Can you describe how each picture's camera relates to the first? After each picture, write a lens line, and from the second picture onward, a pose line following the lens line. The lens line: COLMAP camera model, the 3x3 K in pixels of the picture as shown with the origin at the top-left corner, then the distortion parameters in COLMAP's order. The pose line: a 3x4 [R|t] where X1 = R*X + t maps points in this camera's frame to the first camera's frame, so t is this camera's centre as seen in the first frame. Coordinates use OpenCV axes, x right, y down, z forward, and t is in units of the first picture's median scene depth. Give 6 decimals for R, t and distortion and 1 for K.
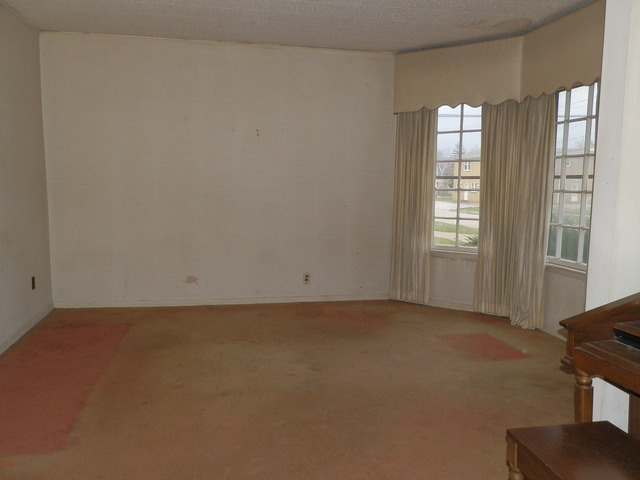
lens RADIAL K [[521.4, 0, 316.6], [0, 521.4, 239.2], [0, 0, 1]] dist [-0.012480, -0.007048]
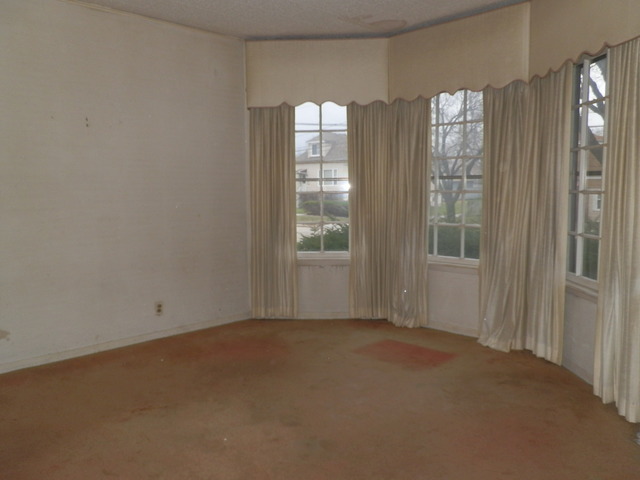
lens RADIAL K [[521.4, 0, 320.8], [0, 521.4, 240.8], [0, 0, 1]] dist [-0.012480, -0.007048]
pose [[0.837289, -0.072857, 0.541885, -0.251572], [0.076054, 0.996967, 0.016528, -0.024171], [-0.541445, 0.027374, 0.840290, 0.209226]]
